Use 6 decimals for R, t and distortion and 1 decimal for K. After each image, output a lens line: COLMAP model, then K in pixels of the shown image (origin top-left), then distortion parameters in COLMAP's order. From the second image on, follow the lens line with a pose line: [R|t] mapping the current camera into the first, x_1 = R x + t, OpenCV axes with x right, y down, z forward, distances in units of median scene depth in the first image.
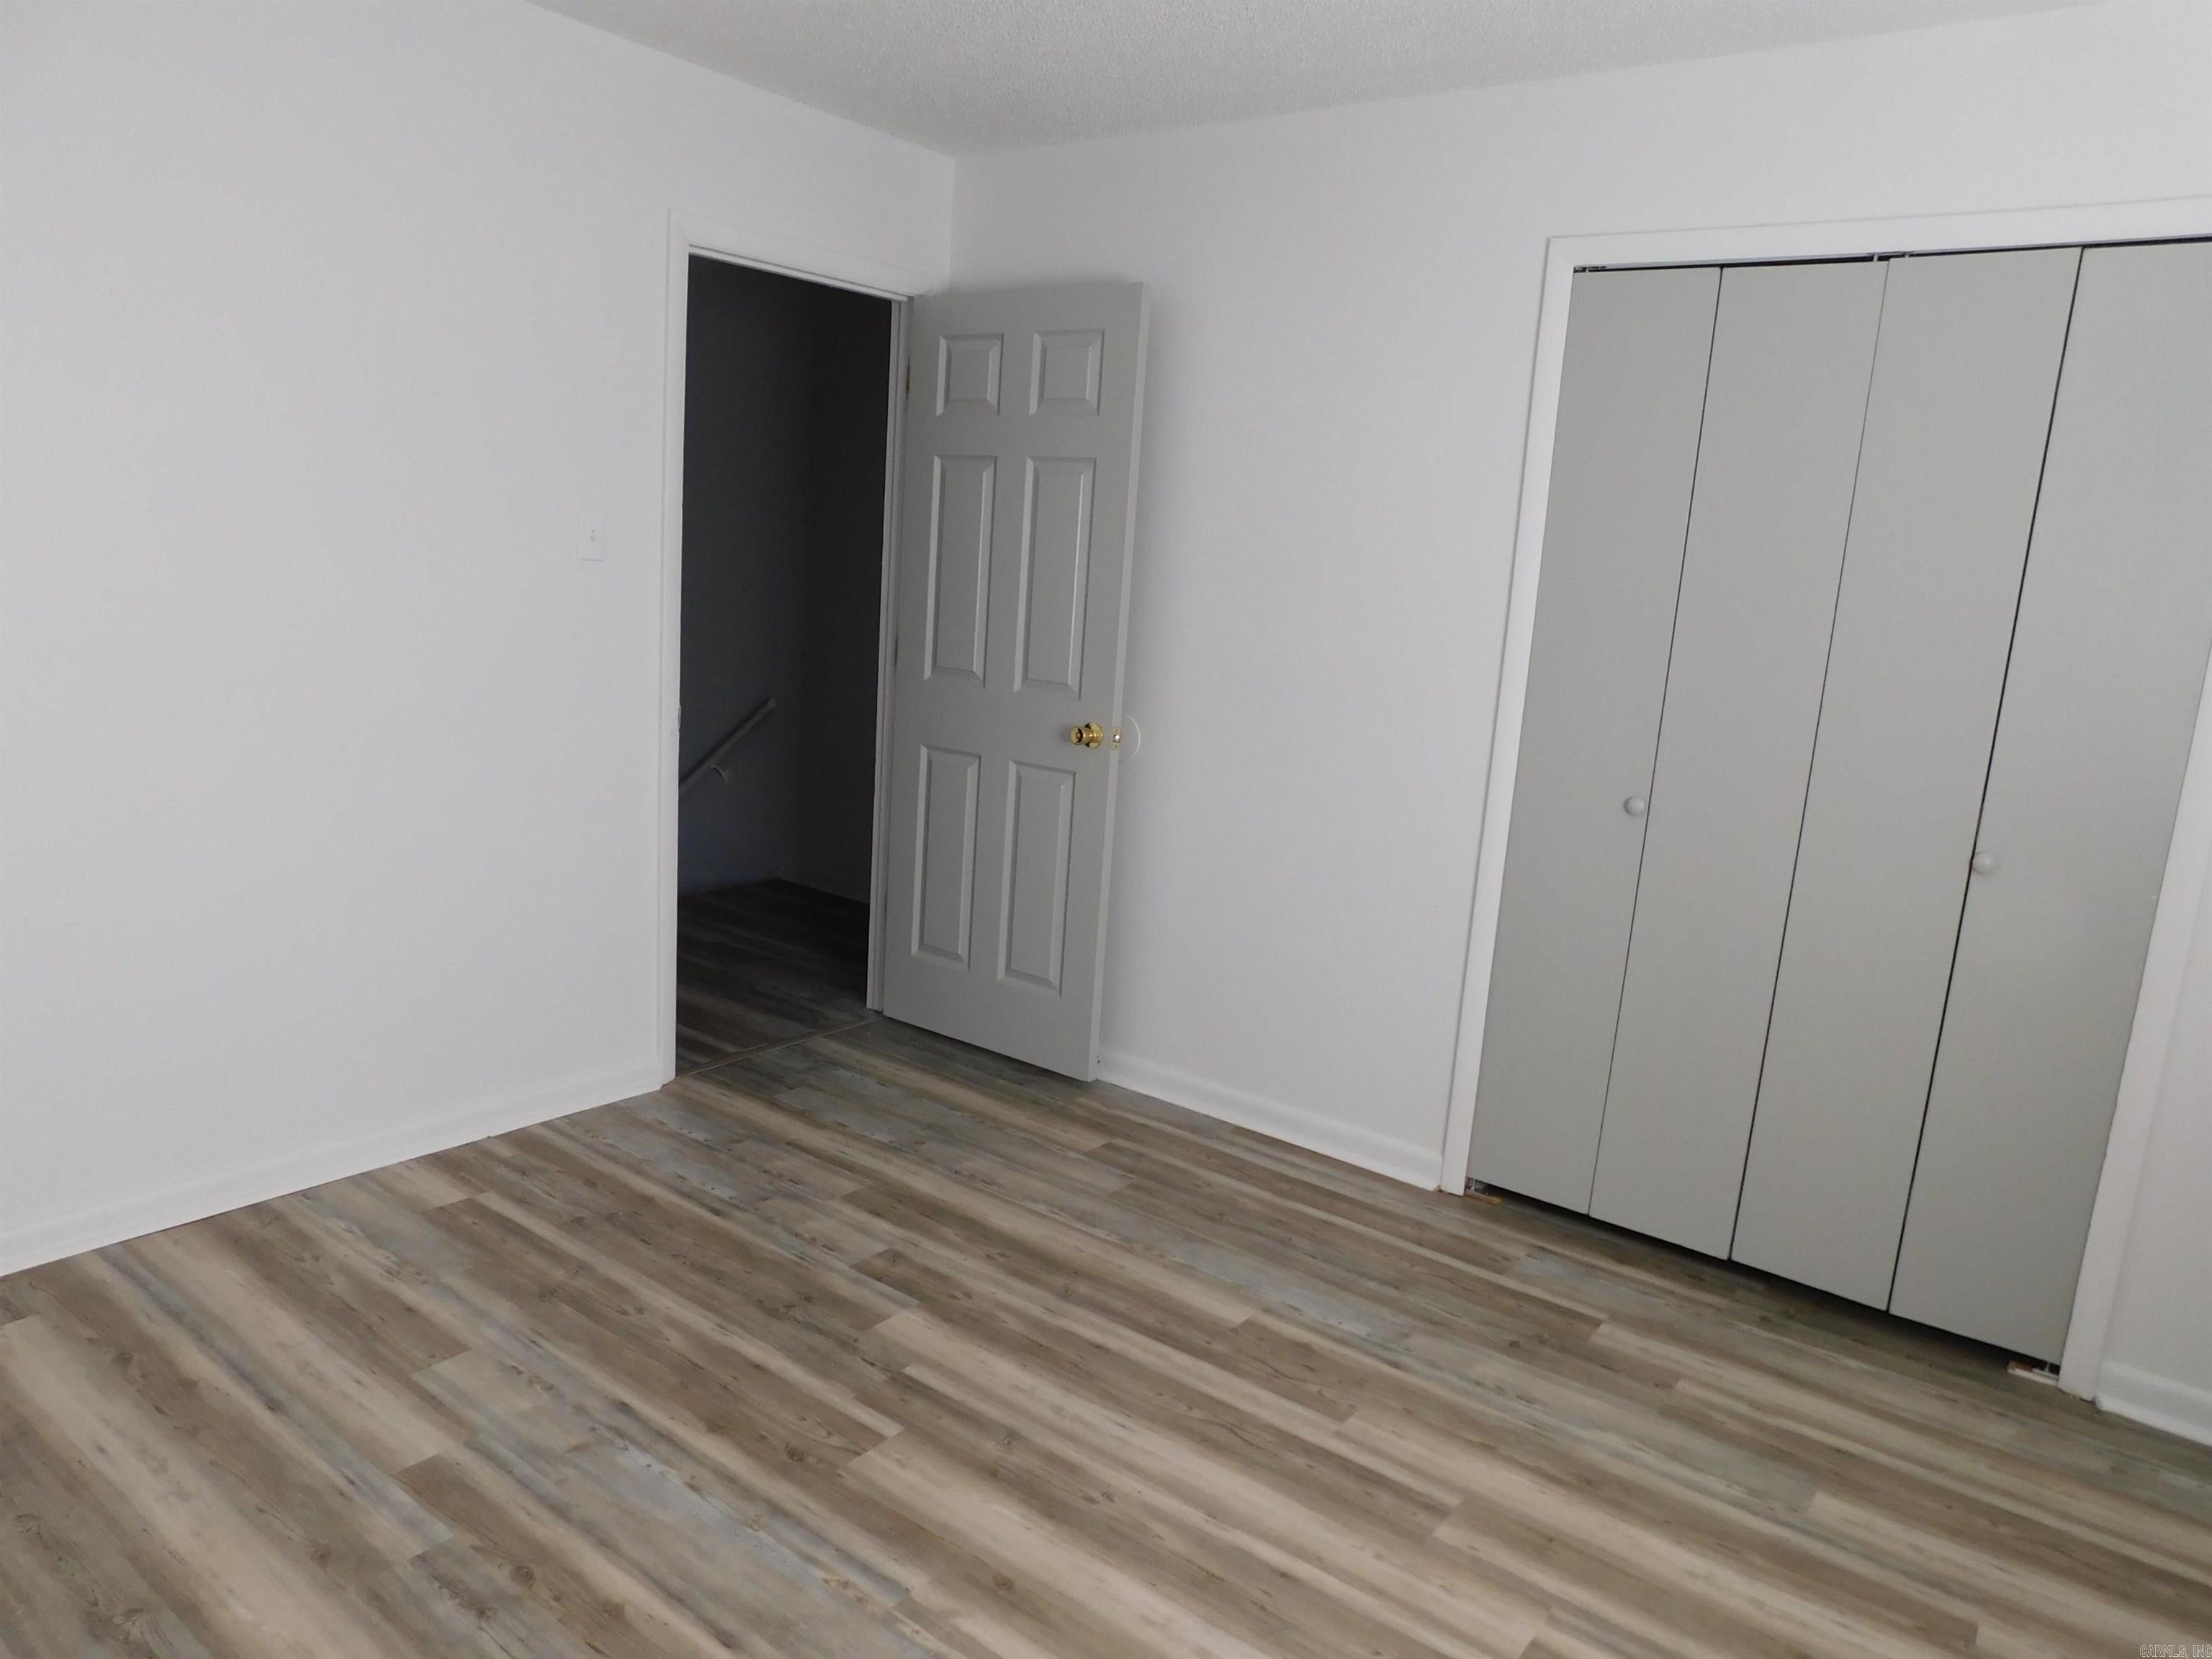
lens RADIAL K [[1467.7, 0, 1108.6], [0, 1467.7, 832.4], [0, 0, 1]] dist [-0.070981, 0.057370]
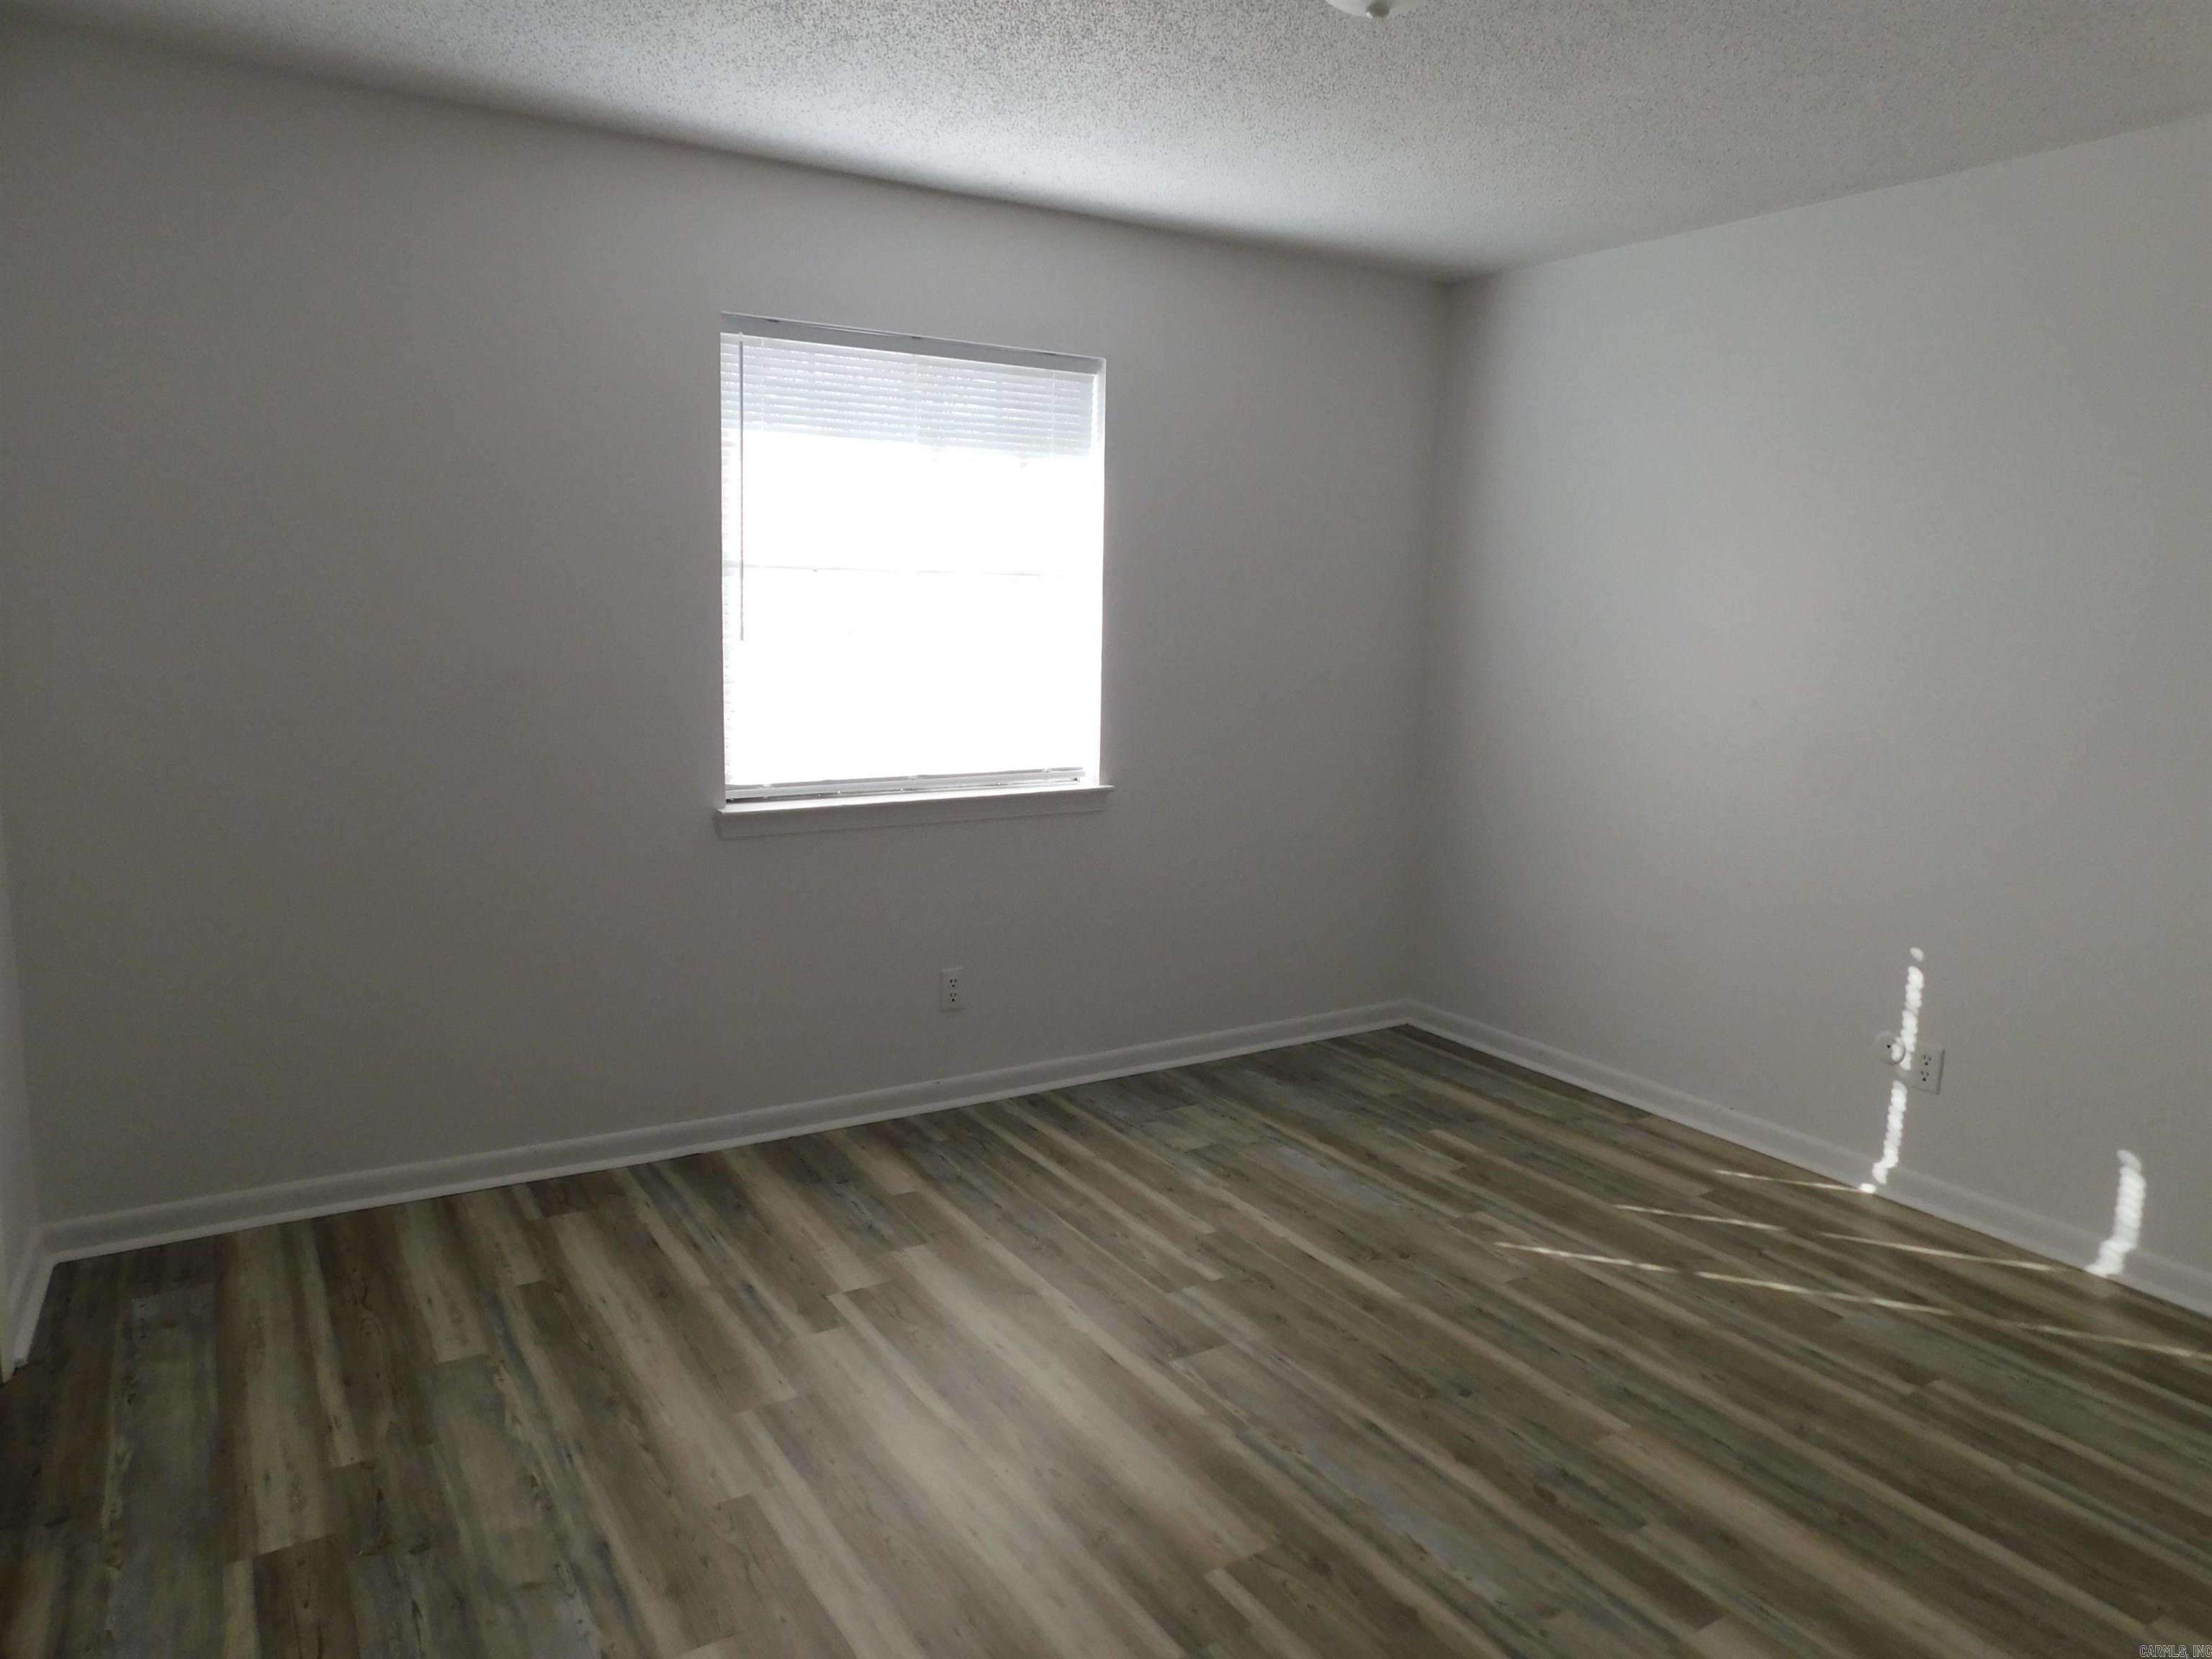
lens RADIAL K [[1467.7, 0, 1104.3], [0, 1467.7, 830.1], [0, 0, 1]] dist [-0.070981, 0.057370]
pose [[-0.931150, -0.145717, 0.334256, -0.343370], [-0.024917, 0.939965, 0.340360, -0.367962], [-0.363785, 0.308597, -0.878879, 1.806674]]
